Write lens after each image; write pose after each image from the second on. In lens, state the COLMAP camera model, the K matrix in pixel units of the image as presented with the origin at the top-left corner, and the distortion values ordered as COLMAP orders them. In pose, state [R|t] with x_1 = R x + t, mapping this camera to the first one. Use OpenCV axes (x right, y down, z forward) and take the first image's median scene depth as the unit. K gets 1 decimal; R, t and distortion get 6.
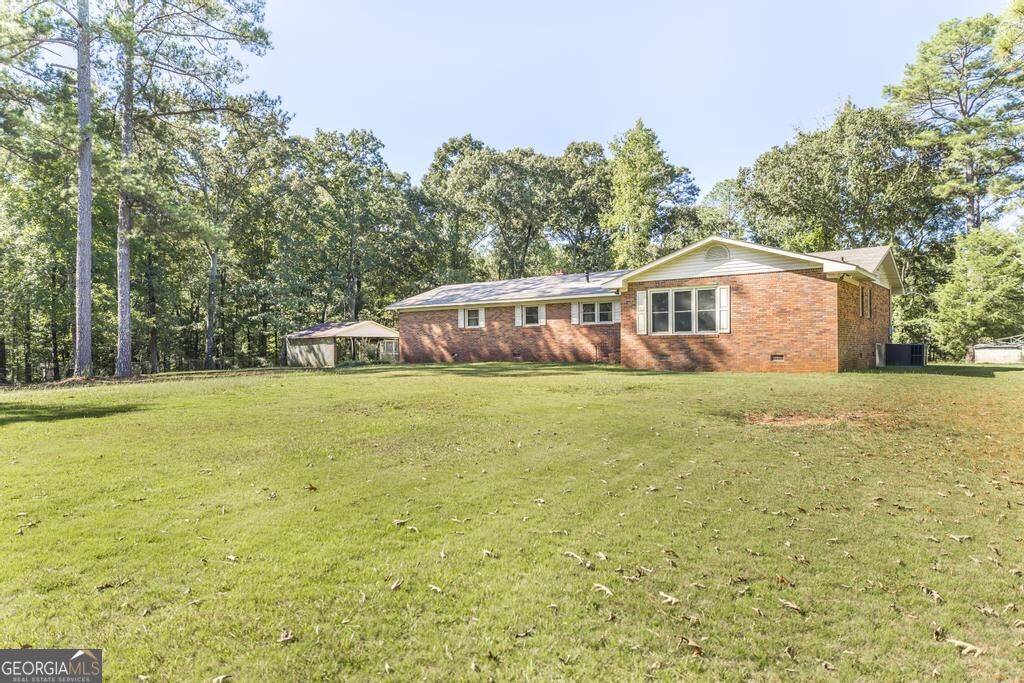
lens RADIAL K [[638.5, 0, 512.0], [0, 638.5, 341.5], [0, 0, 1]] dist [0.022956, 0.000195]
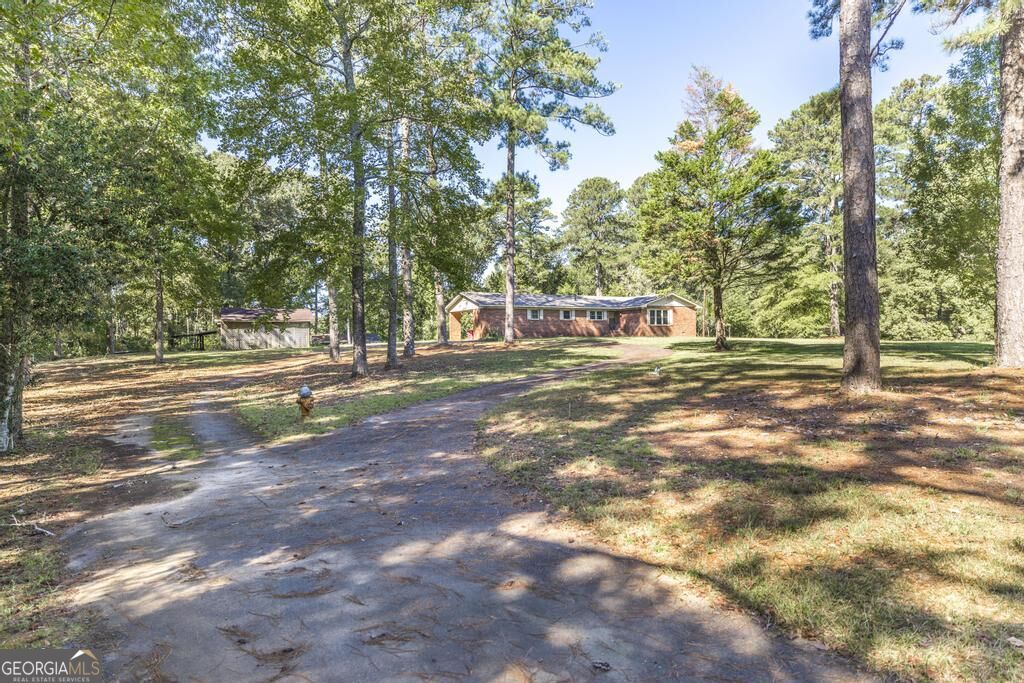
lens RADIAL K [[604.6, 0, 512.0], [0, 604.6, 341.5], [0, 0, 1]] dist [0.004986, -0.003321]
pose [[0.406664, 0.002132, 0.913575, -1.893232], [0.000974, 0.999996, -0.002768, 0.052470], [-0.913577, 0.002015, 0.406660, 0.383744]]
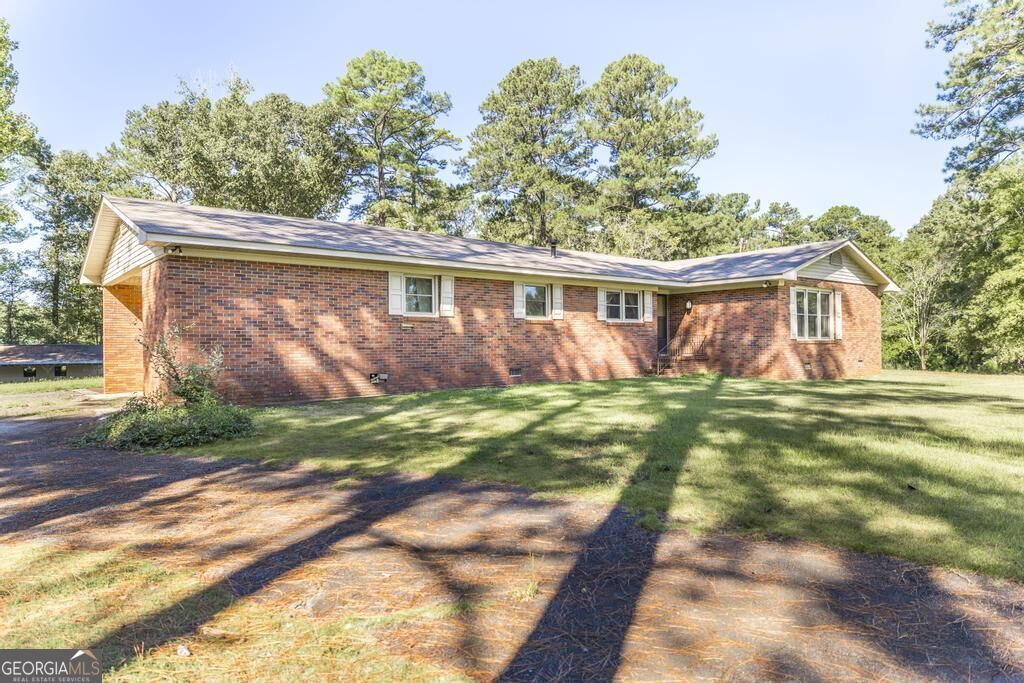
lens RADIAL K [[638.5, 0, 512.0], [0, 638.5, 341.5], [0, 0, 1]] dist [0.022956, 0.000195]
pose [[0.234187, 0.010763, 0.972132, -0.552630], [-0.004264, 0.999940, -0.010044, 0.001092], [-0.972182, -0.001793, 0.234219, 0.921976]]
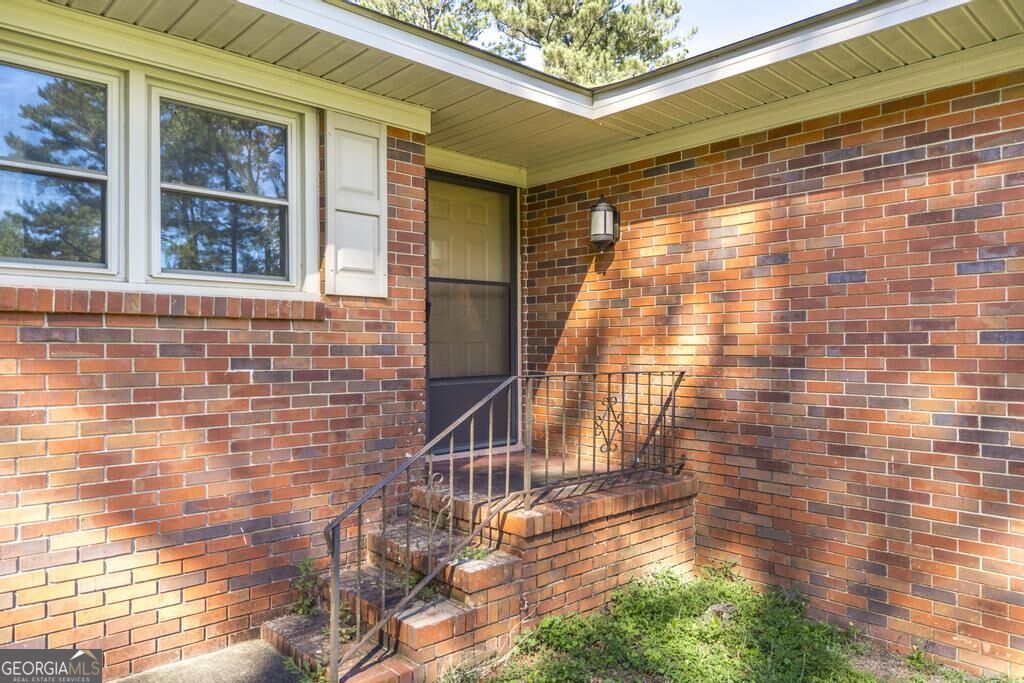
lens RADIAL K [[696.6, 0, 512.0], [0, 696.6, 341.5], [0, 0, 1]] dist [-0.000096, 0.000324]
pose [[0.176496, 0.012974, 0.984216, 0.032365], [-0.011904, 0.999868, -0.011046, -0.018291], [-0.984229, -0.009766, 0.176627, 0.888633]]
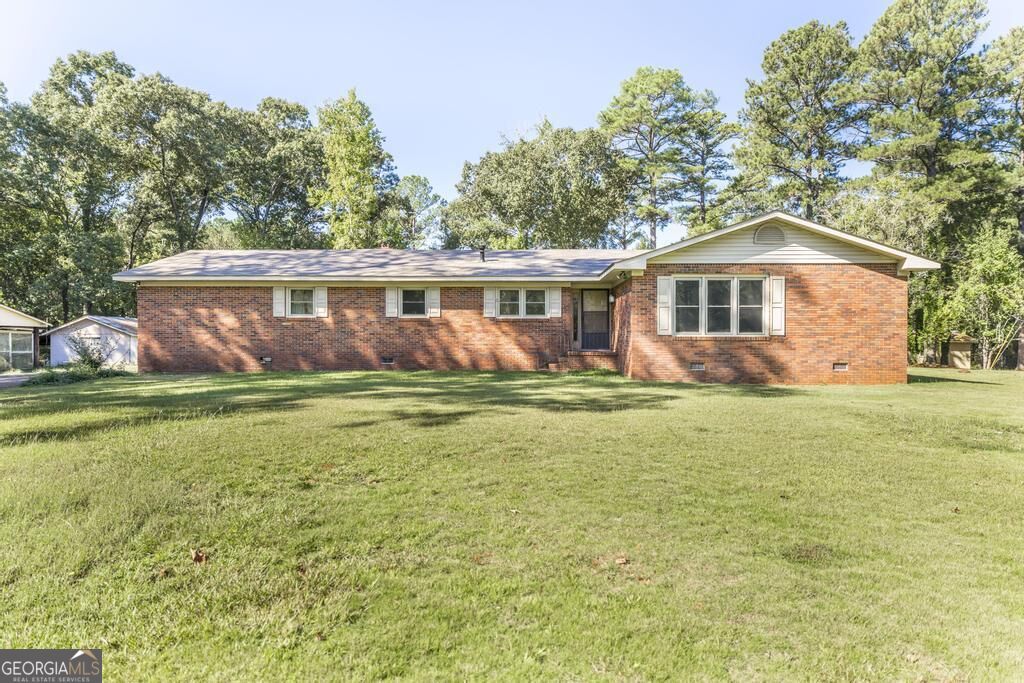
lens RADIAL K [[604.6, 0, 512.0], [0, 604.6, 341.5], [0, 0, 1]] dist [0.004986, -0.003321]
pose [[0.805592, 0.008602, 0.592408, -0.279537], [-0.014245, 0.999887, 0.004852, -0.003547], [-0.592299, -0.012348, 0.805624, 0.429643]]
